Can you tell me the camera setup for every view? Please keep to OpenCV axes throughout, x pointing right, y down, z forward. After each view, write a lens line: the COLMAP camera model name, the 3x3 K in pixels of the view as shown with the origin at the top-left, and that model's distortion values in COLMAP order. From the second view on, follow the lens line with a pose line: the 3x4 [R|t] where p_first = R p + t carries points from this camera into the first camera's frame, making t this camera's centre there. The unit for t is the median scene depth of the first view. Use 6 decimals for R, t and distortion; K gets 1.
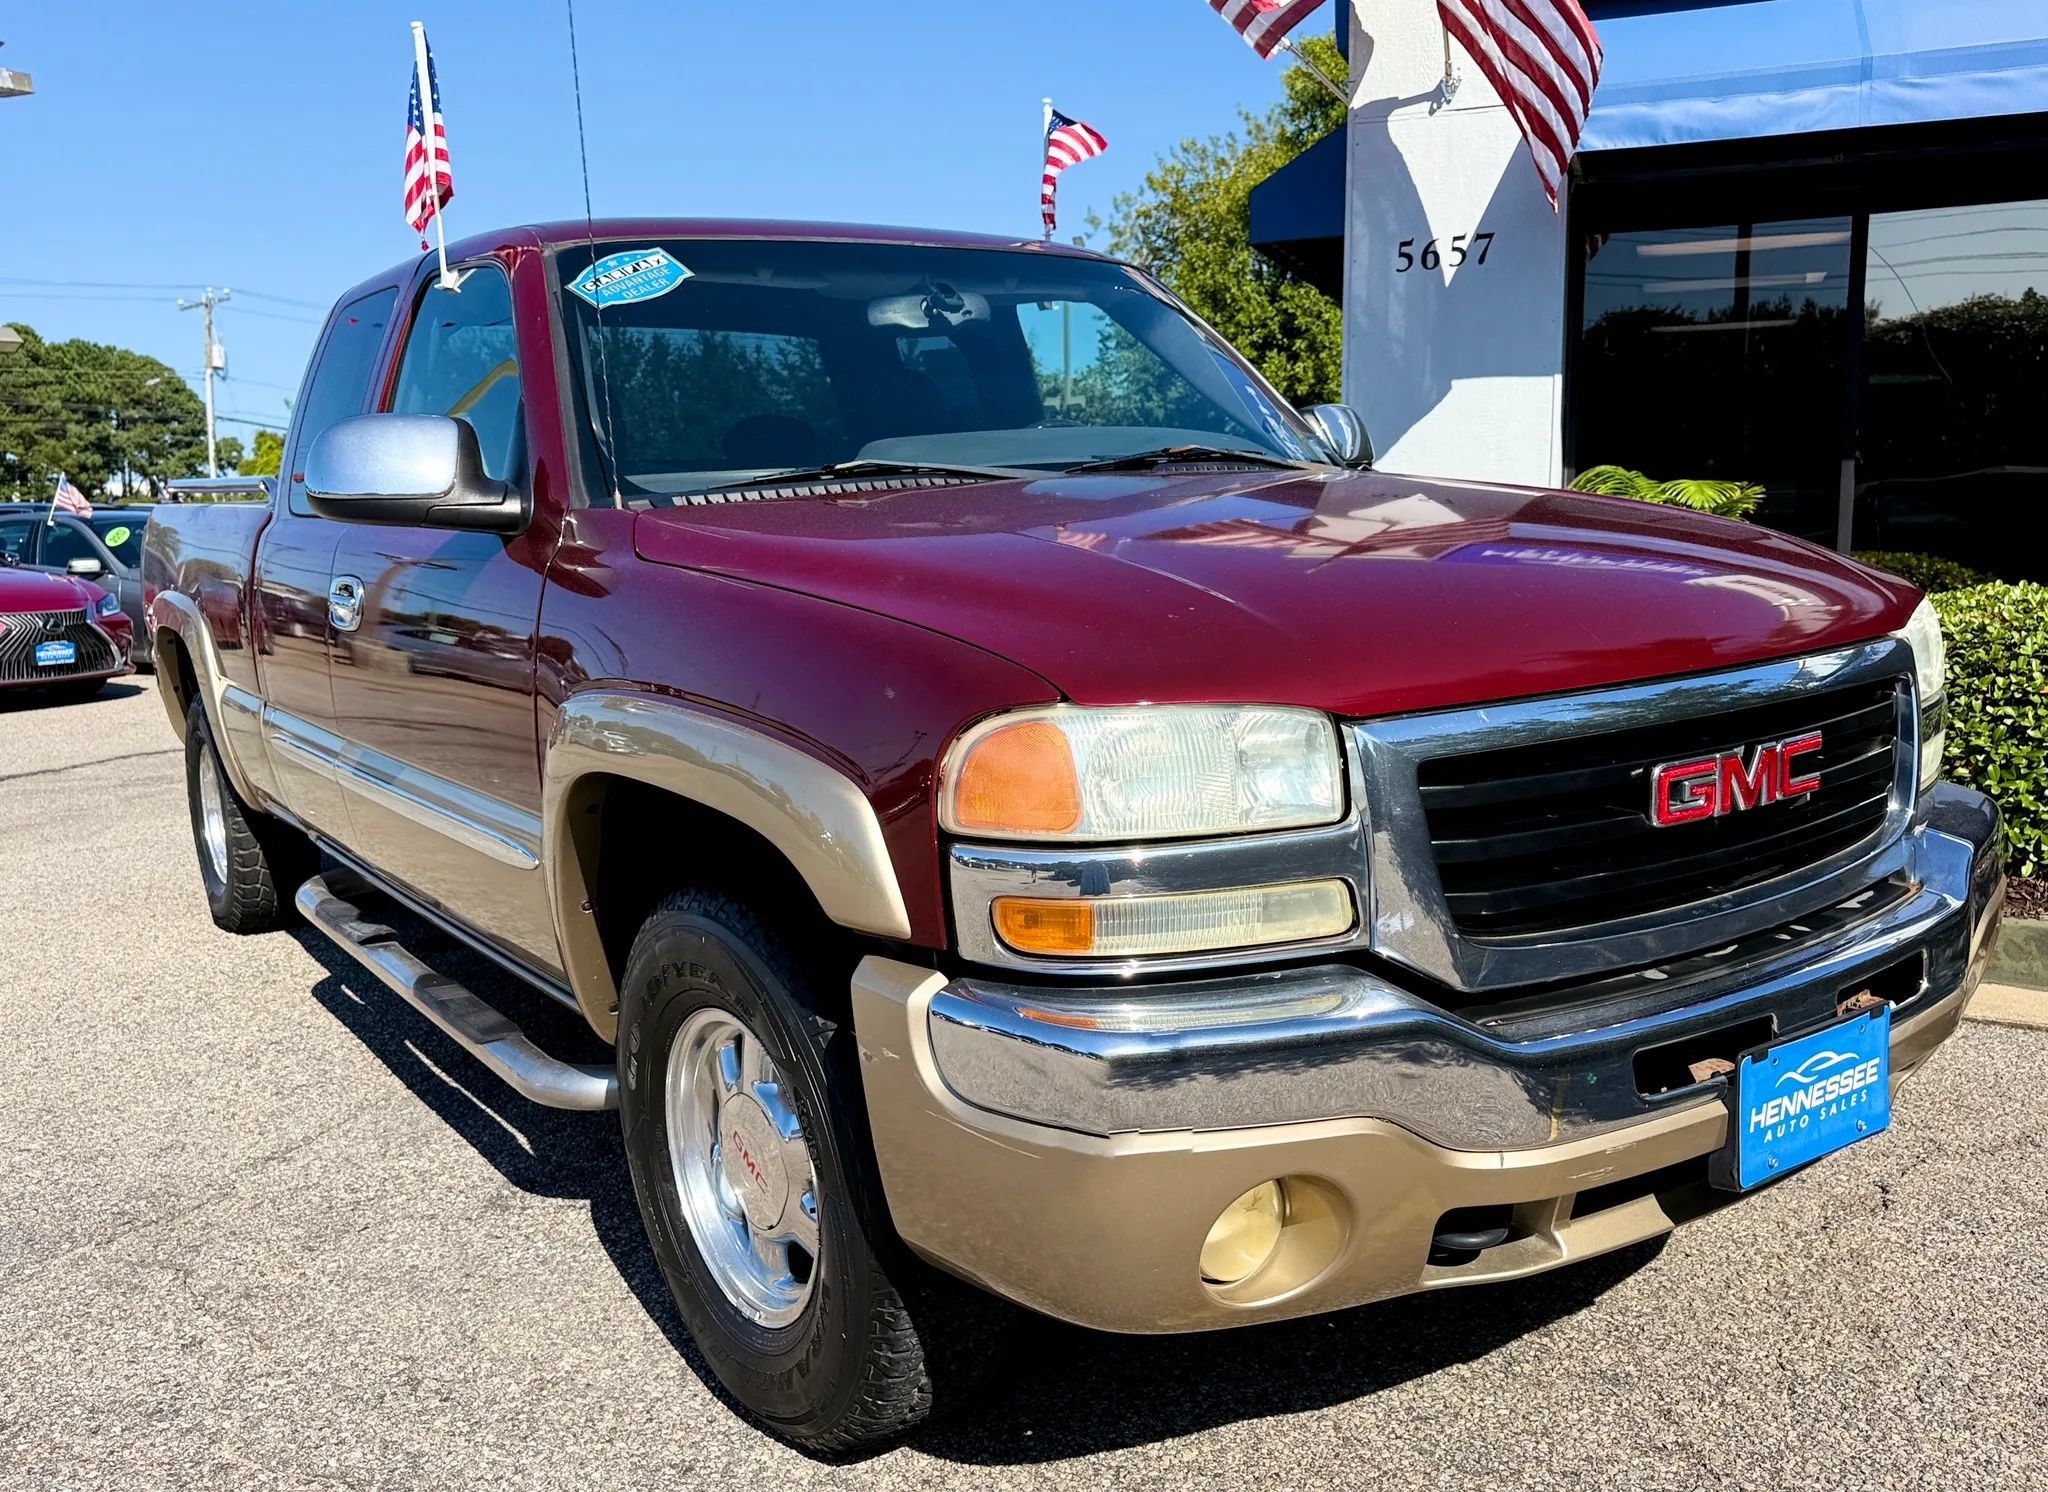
lens RADIAL K [[1706.9, 0, 1010.5], [0, 1706.9, 767.6], [0, 0, 1]] dist [0.003276, 0.004137]
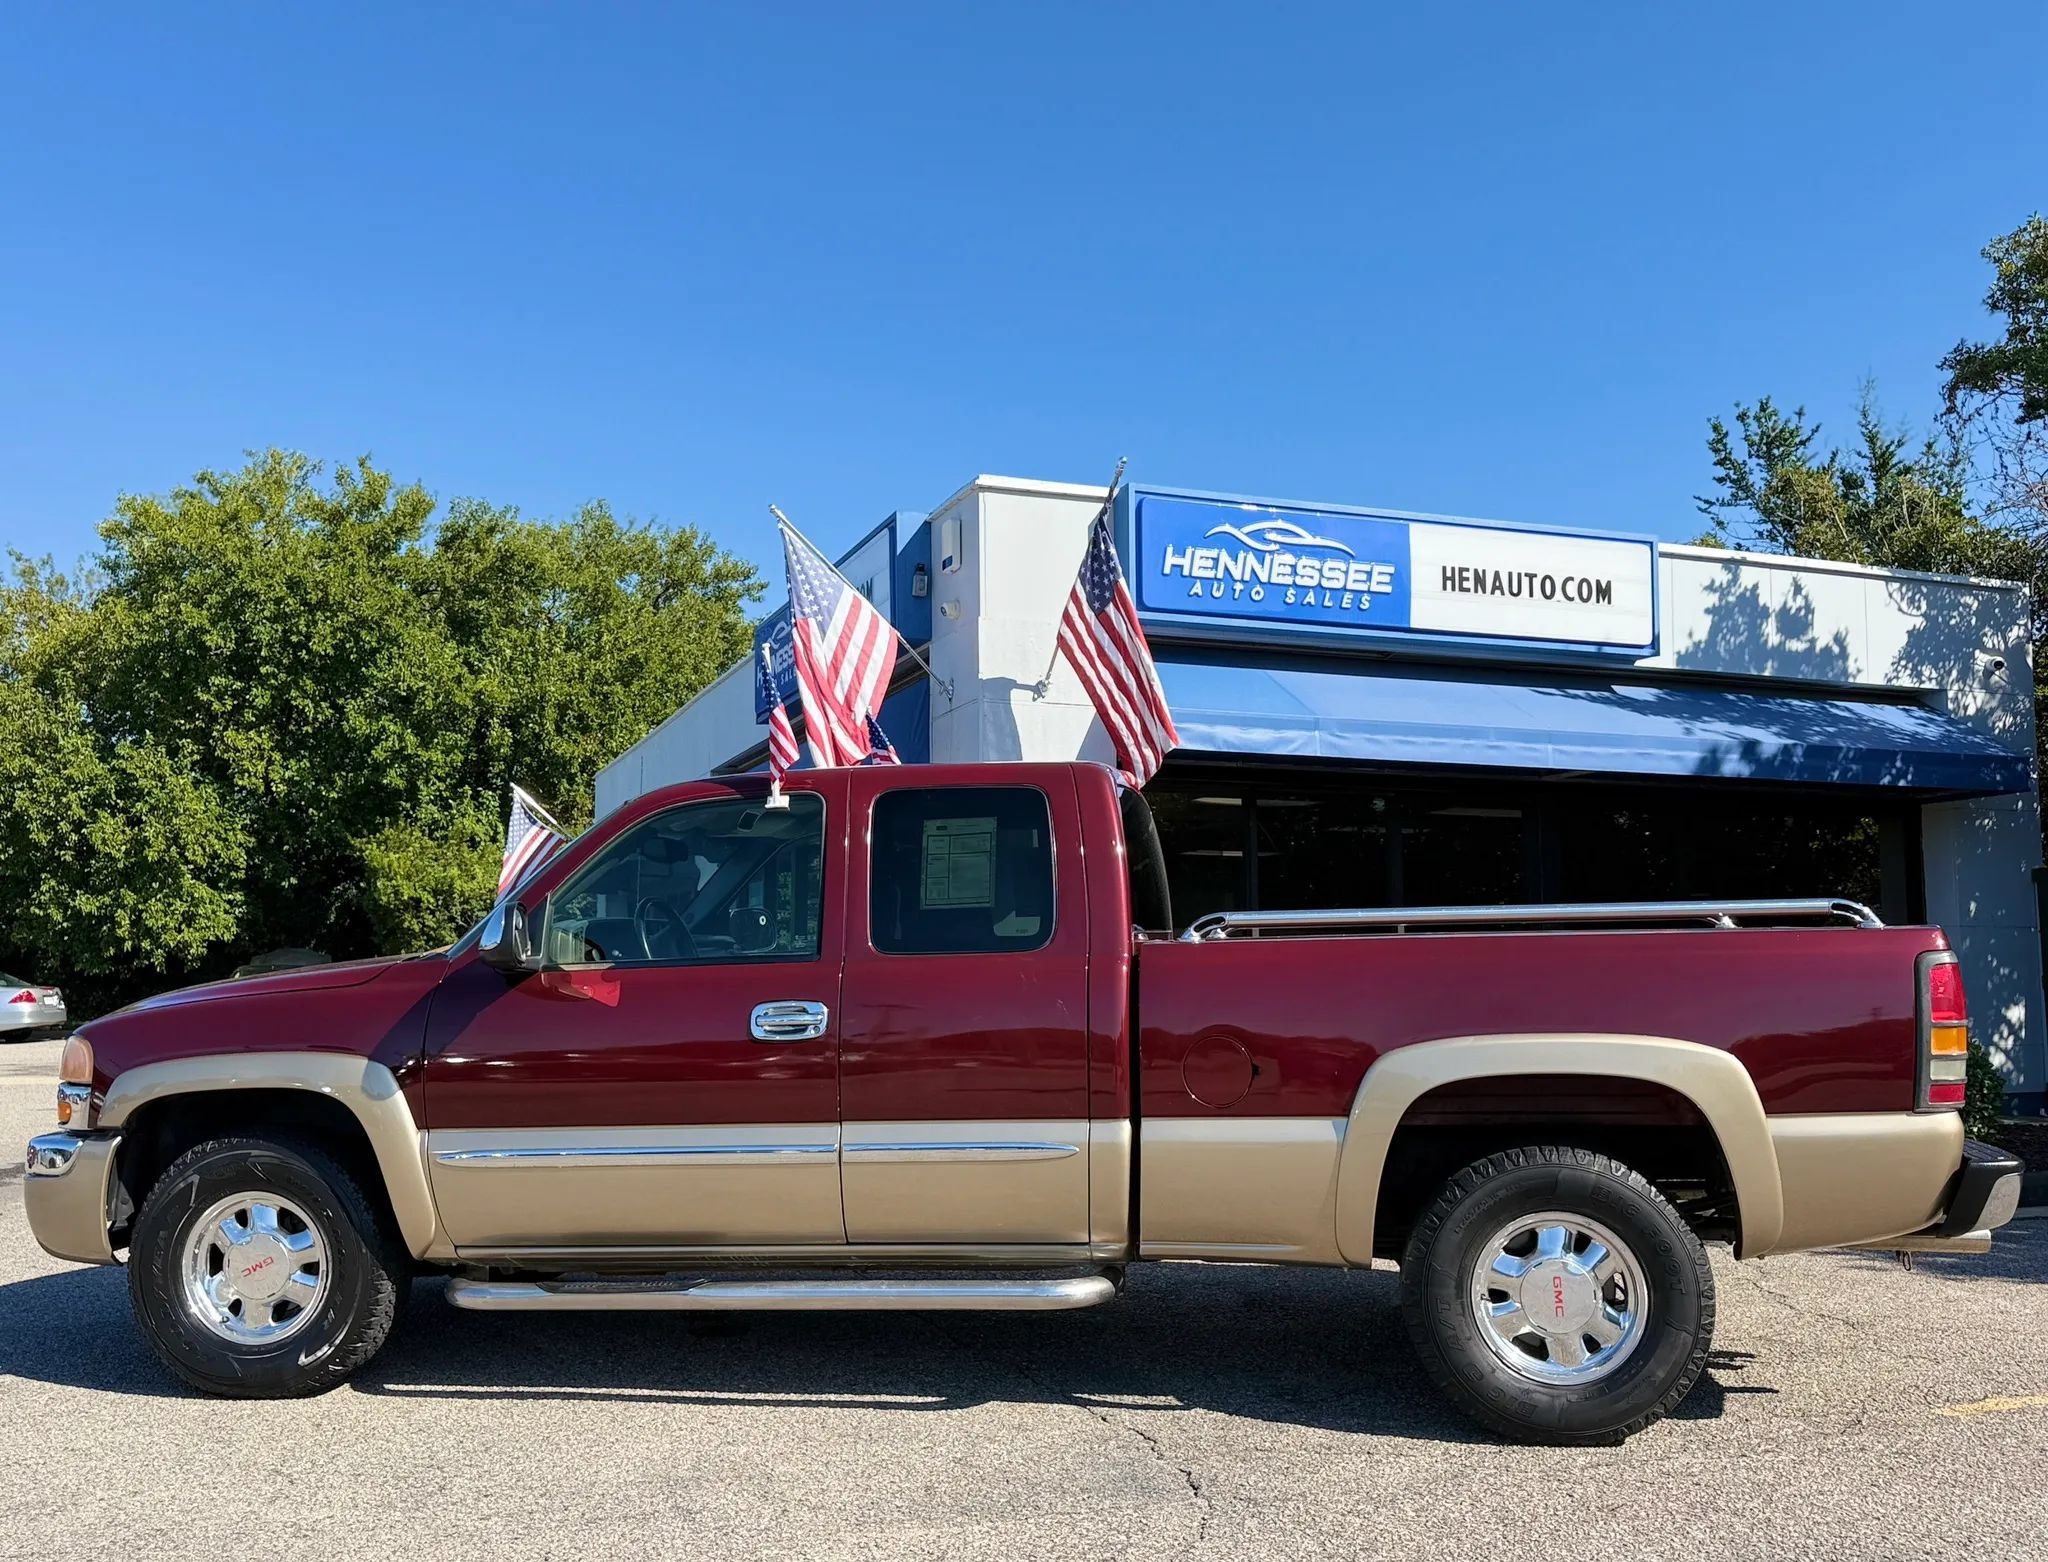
lens RADIAL K [[1782.1, 0, 1021.1], [0, 1782.1, 826.4], [0, 0, 1]] dist [0.202135, -0.464955]
pose [[0.736722, 0.077940, 0.671689, -1.217537], [0.087150, 0.974106, -0.208619, 0.053033], [-0.670556, 0.212232, 0.710853, -0.071761]]
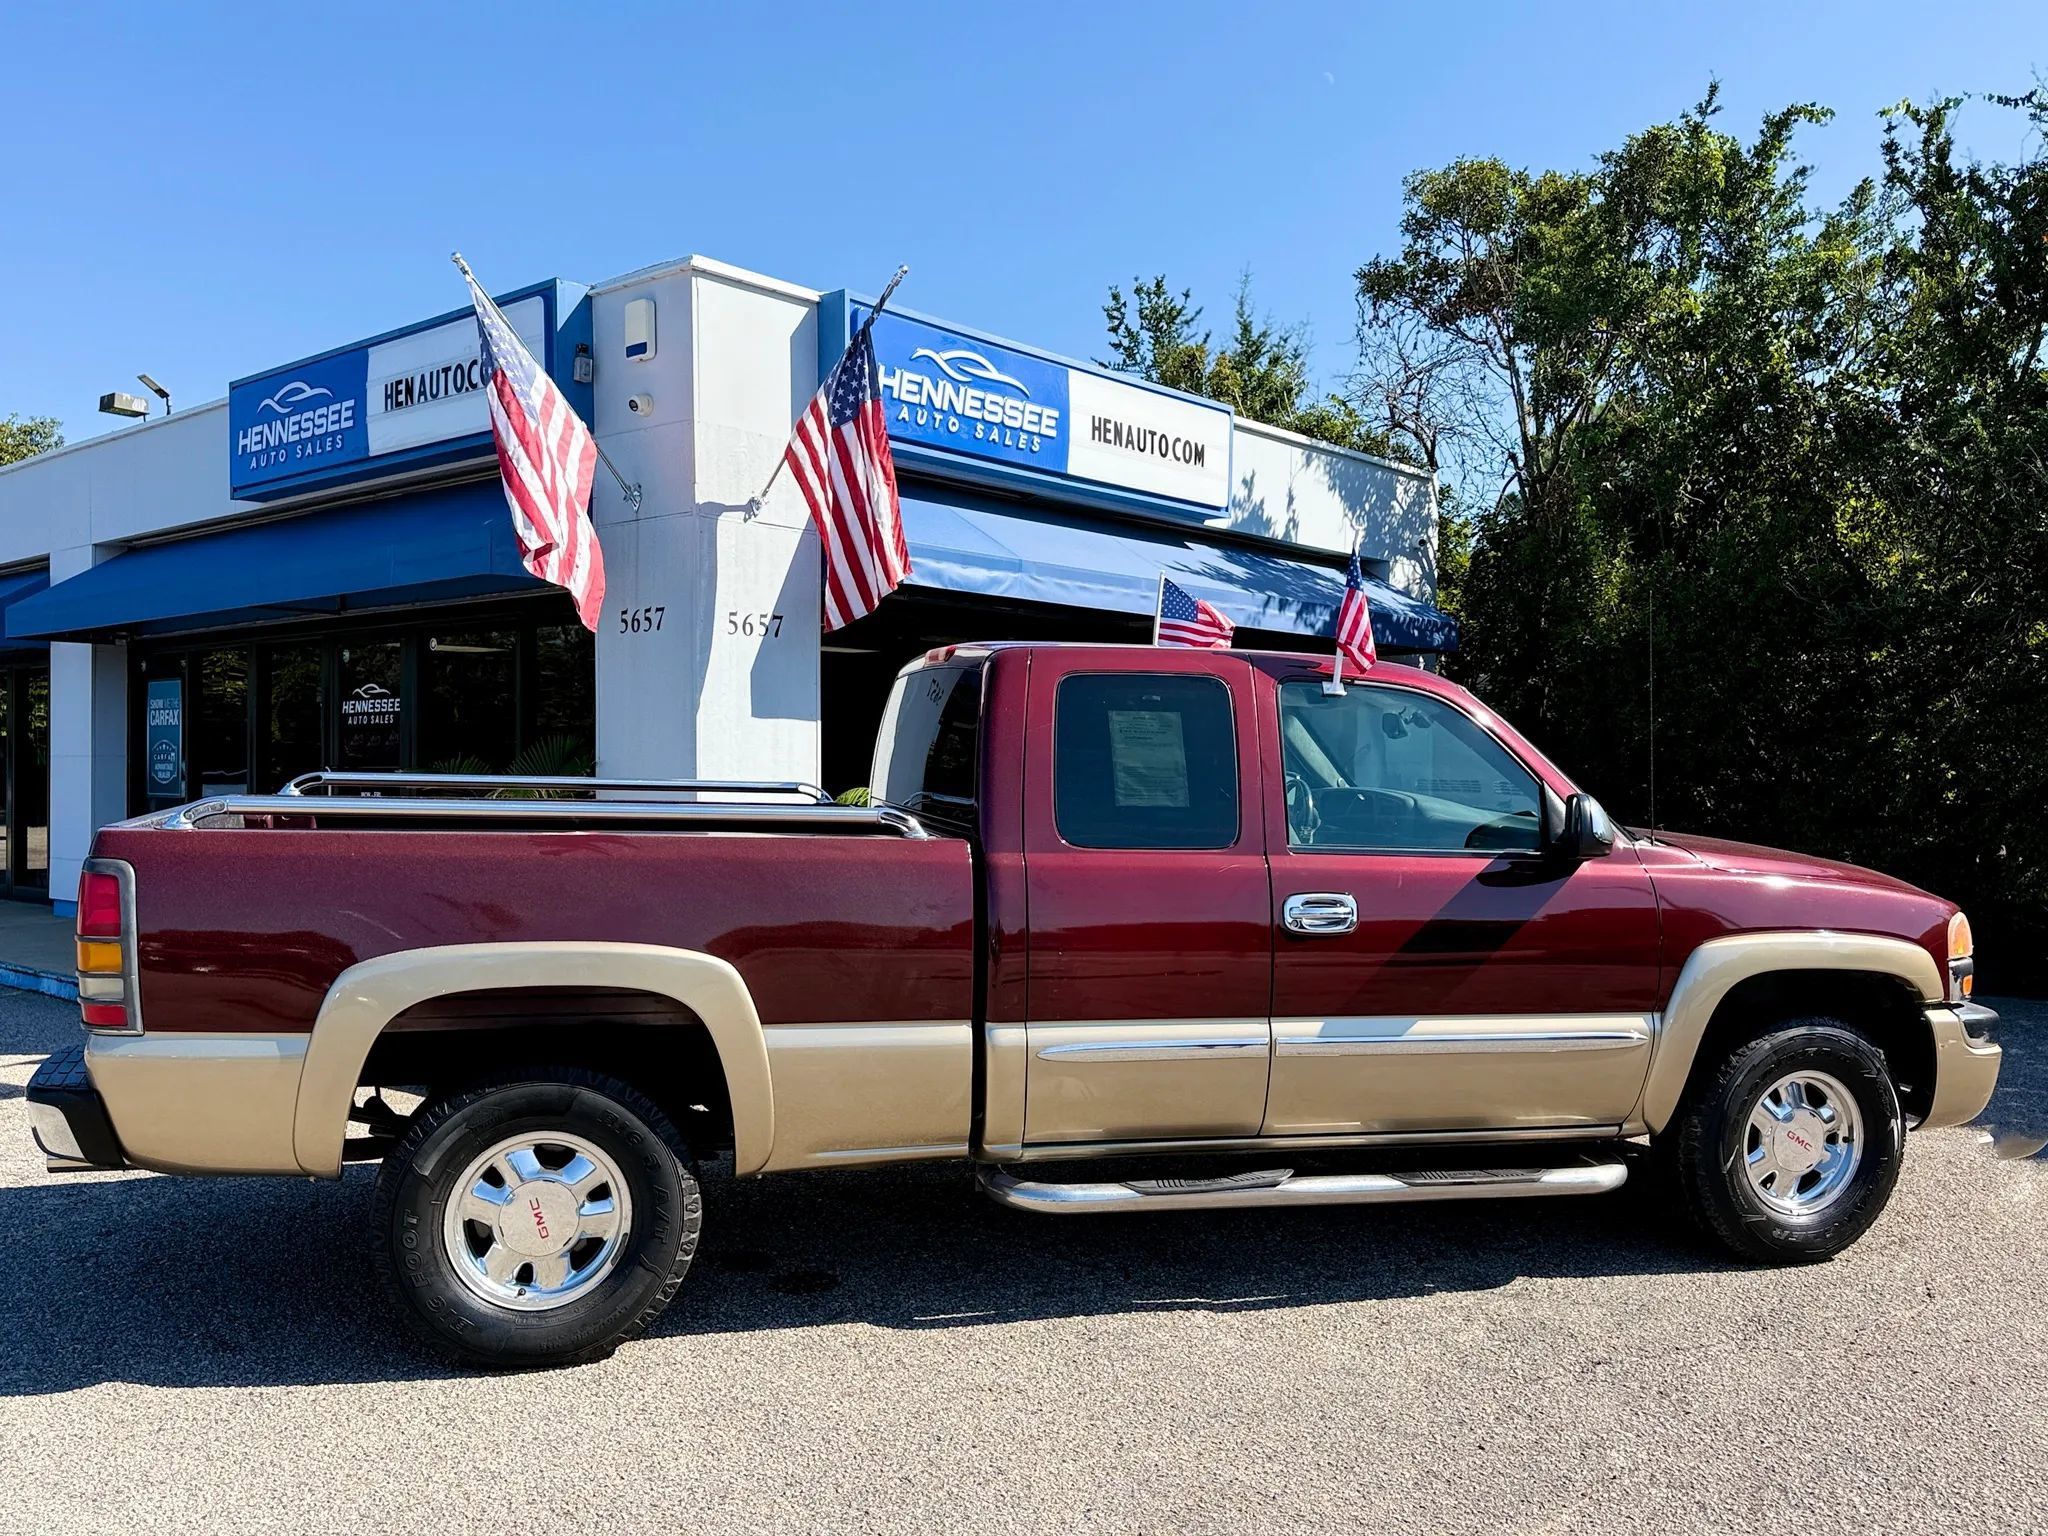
lens RADIAL K [[1673.6, 0, 1024.3], [0, 1673.6, 769.2], [0, 0, 1]] dist [0.141496, -0.259626]
pose [[0.333908, 0.021268, 0.942366, -1.433966], [0.125967, 0.989771, -0.066971, -0.125451], [-0.934151, 0.141069, 0.327814, 0.633701]]
